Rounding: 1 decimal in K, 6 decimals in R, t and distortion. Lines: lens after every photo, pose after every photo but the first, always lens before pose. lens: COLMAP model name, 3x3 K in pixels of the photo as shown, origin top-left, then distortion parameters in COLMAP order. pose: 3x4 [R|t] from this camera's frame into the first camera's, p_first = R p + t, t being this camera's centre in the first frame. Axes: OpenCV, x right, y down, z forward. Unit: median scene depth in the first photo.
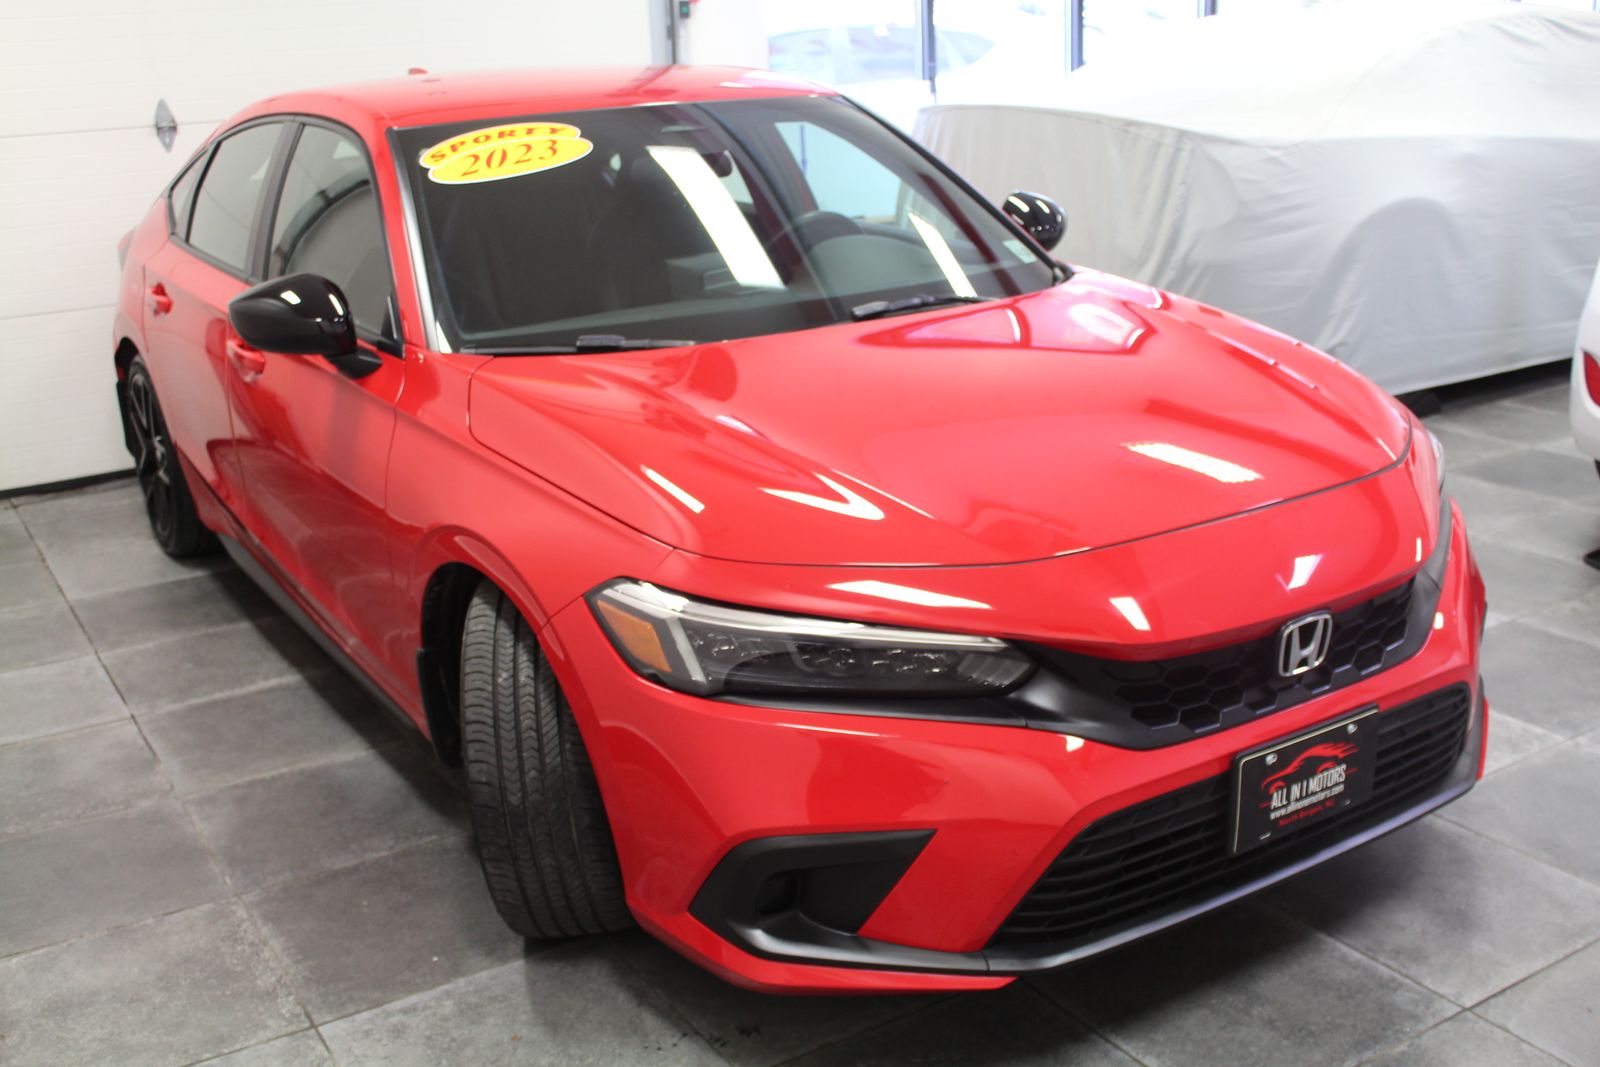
lens RADIAL K [[1687.4, 0, 800.0], [0, 1687.4, 533.5], [0, 0, 1]] dist [-0.079168, 0.007522]
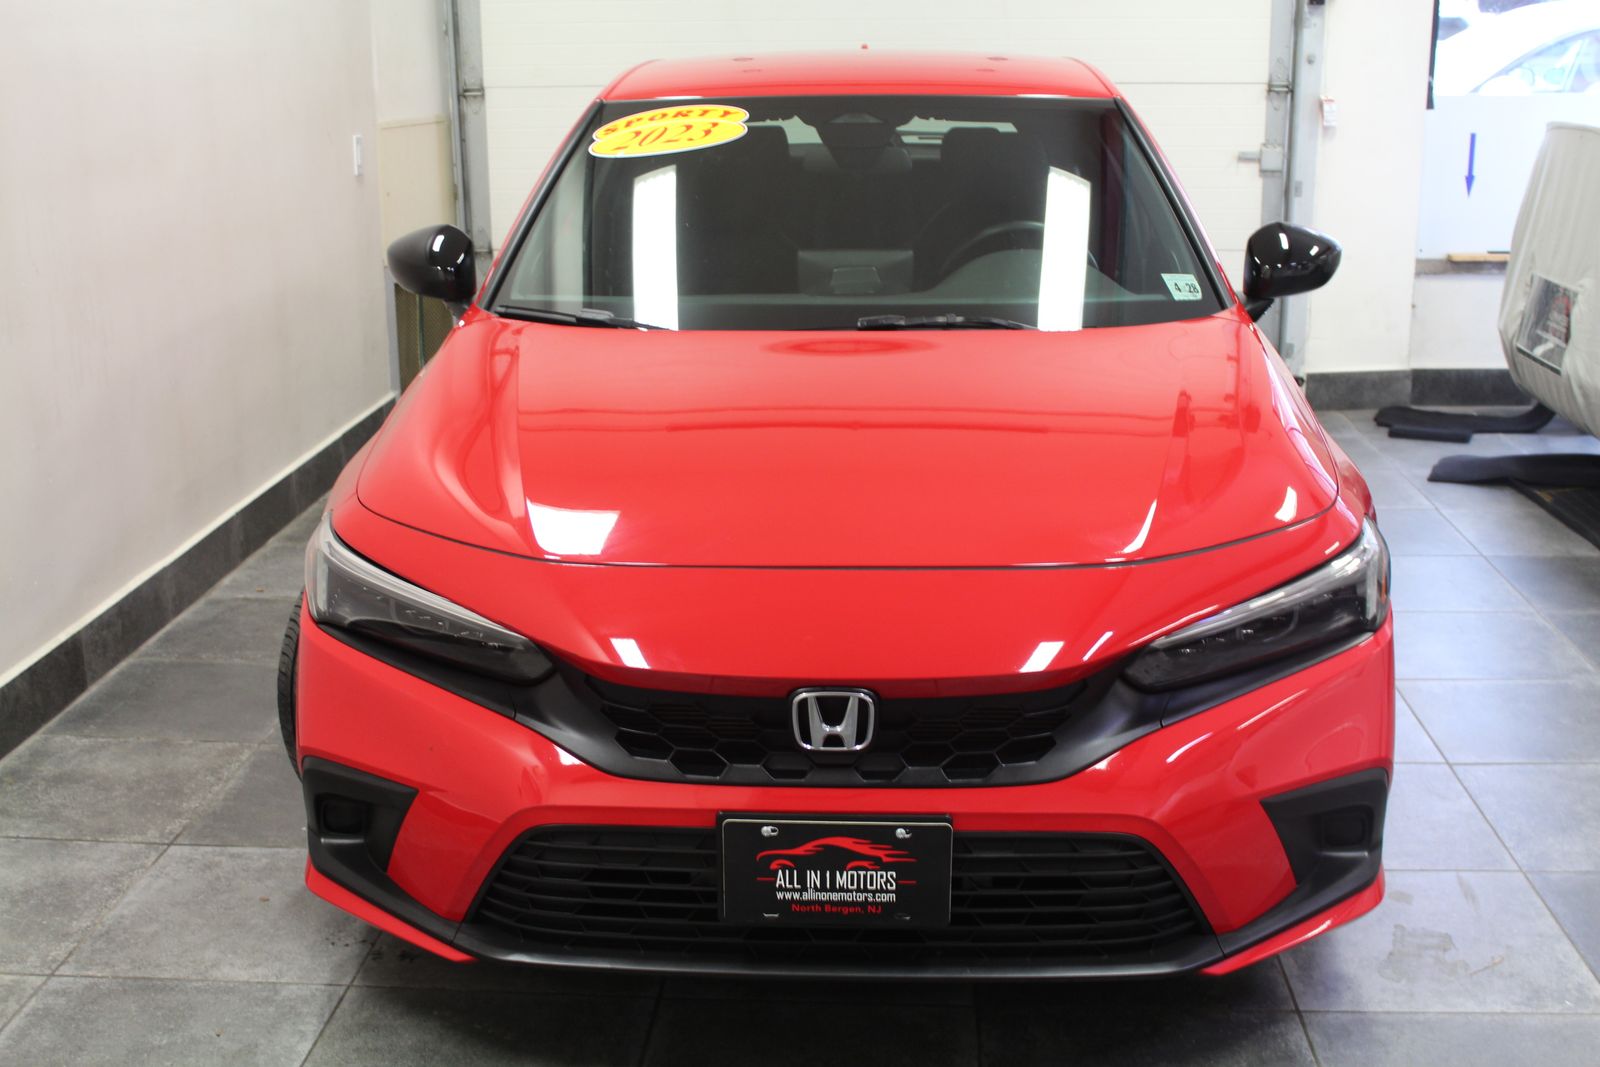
lens RADIAL K [[1954.1, 0, 800.0], [0, 1954.1, 533.5], [0, 0, 1]] dist [-0.161653, 0.005314]
pose [[0.802975, 0.183892, -0.566934, 0.846786], [-0.192331, 0.980272, 0.045556, -0.075633], [0.564127, 0.072459, 0.822502, 0.113143]]
